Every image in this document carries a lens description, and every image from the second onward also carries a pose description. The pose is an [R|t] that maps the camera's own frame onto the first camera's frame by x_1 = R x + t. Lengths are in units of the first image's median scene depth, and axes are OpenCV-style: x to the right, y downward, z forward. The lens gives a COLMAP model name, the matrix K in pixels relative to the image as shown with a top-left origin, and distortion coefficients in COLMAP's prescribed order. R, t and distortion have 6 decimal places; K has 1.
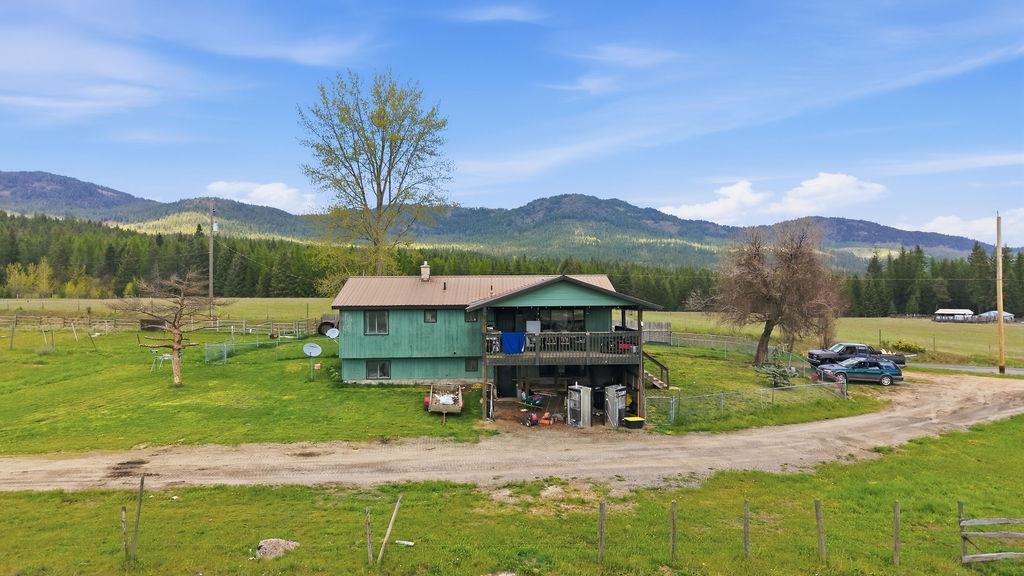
lens RADIAL K [[683.8, 0, 512.0], [0, 683.8, 288.0], [0, 0, 1]] dist [0.000053, 0.000008]
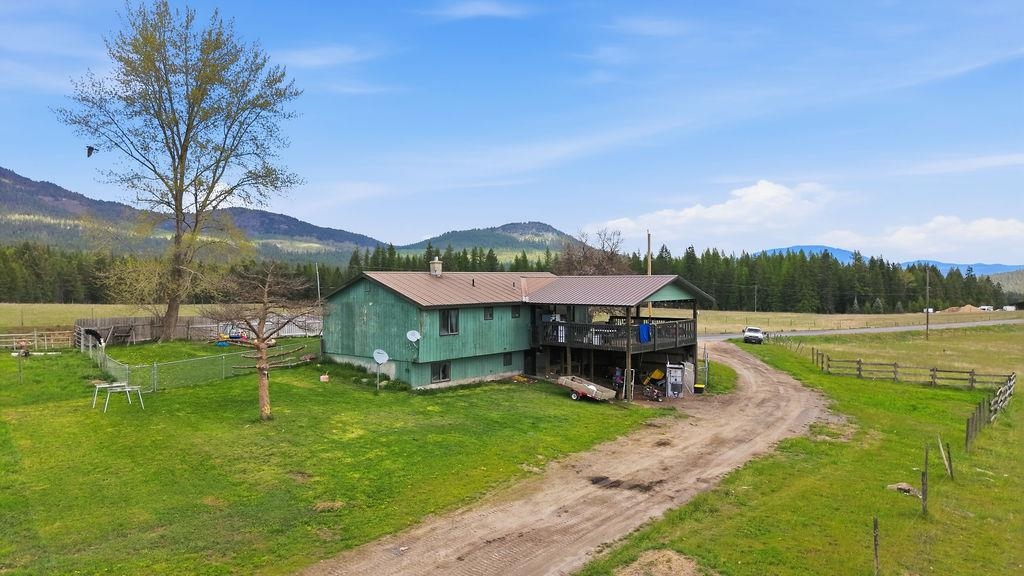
lens RADIAL K [[683.8, 0, 512.0], [0, 683.8, 288.0], [0, 0, 1]] dist [0.000053, 0.000008]
pose [[0.702267, -0.005422, 0.711893, -0.798584], [-0.005016, 0.999908, 0.012564, -0.008646], [-0.711896, -0.012395, 0.702175, 0.274907]]
